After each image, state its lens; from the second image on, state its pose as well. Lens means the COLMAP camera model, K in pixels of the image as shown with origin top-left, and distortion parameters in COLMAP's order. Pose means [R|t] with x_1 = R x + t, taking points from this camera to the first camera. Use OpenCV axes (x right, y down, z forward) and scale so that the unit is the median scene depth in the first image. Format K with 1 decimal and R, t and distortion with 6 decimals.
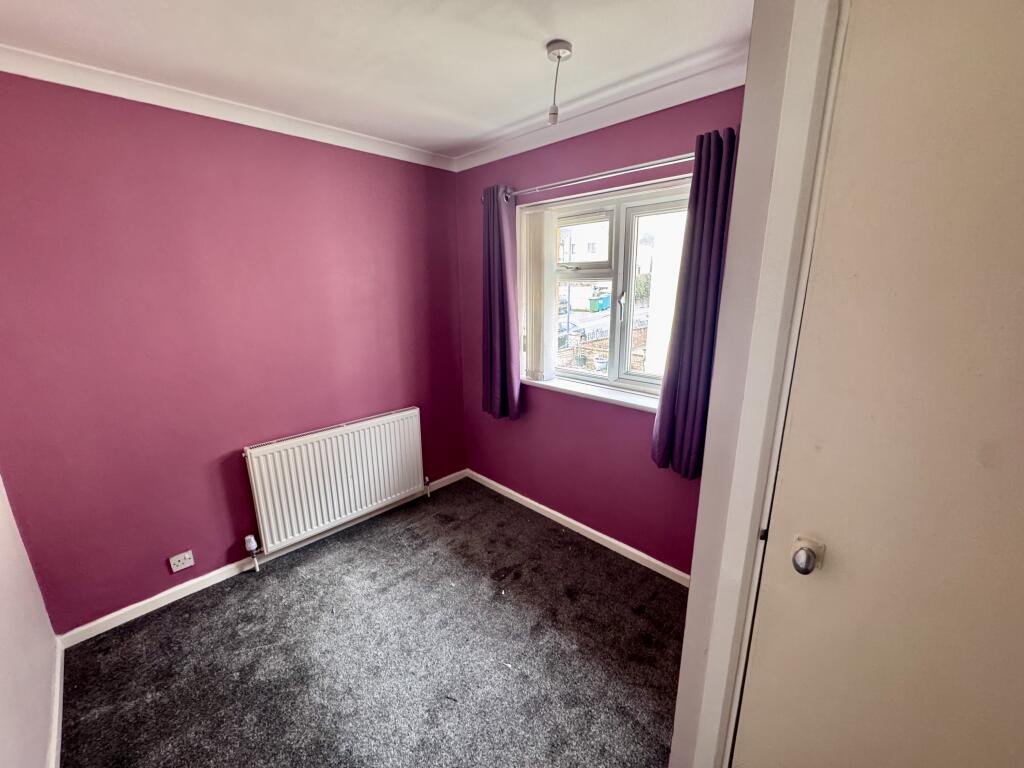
lens RADIAL K [[406.3, 0, 512.0], [0, 406.3, 384.0], [0, 0, 1]] dist [-0.002125, -0.000131]
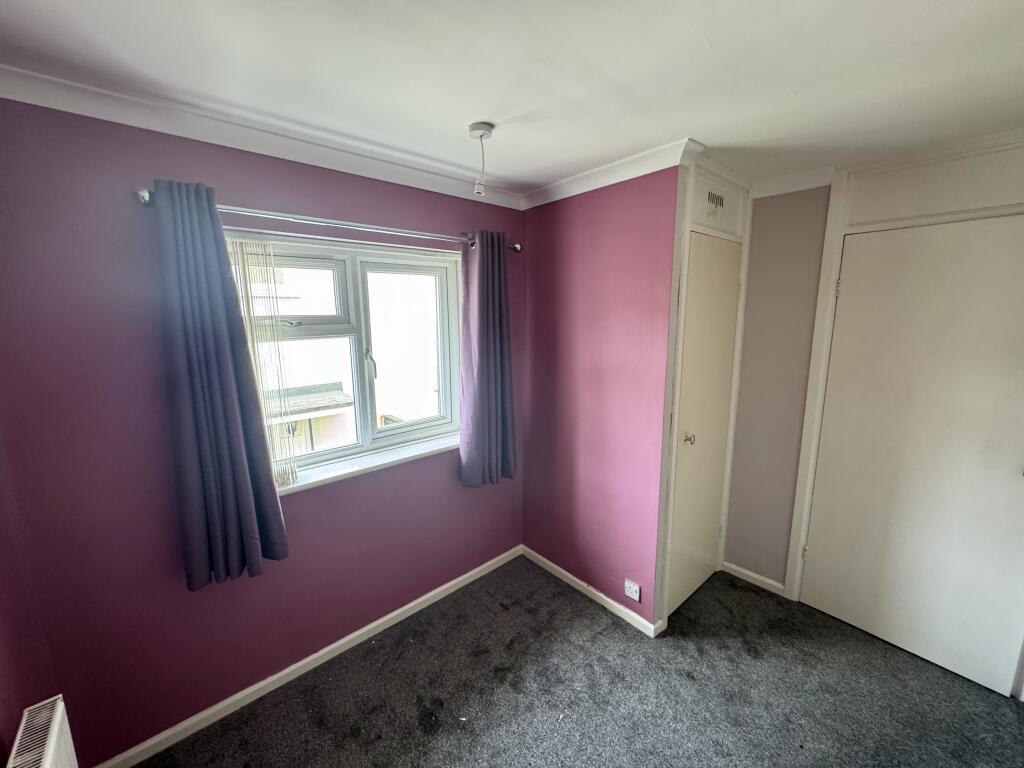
lens RADIAL K [[406.3, 0, 512.0], [0, 406.3, 384.0], [0, 0, 1]] dist [-0.002125, -0.000131]
pose [[0.058022, -0.156556, 0.985963, -0.637748], [0.253905, 0.957465, 0.137089, -0.189638], [-0.965487, 0.242387, 0.095304, 0.601910]]
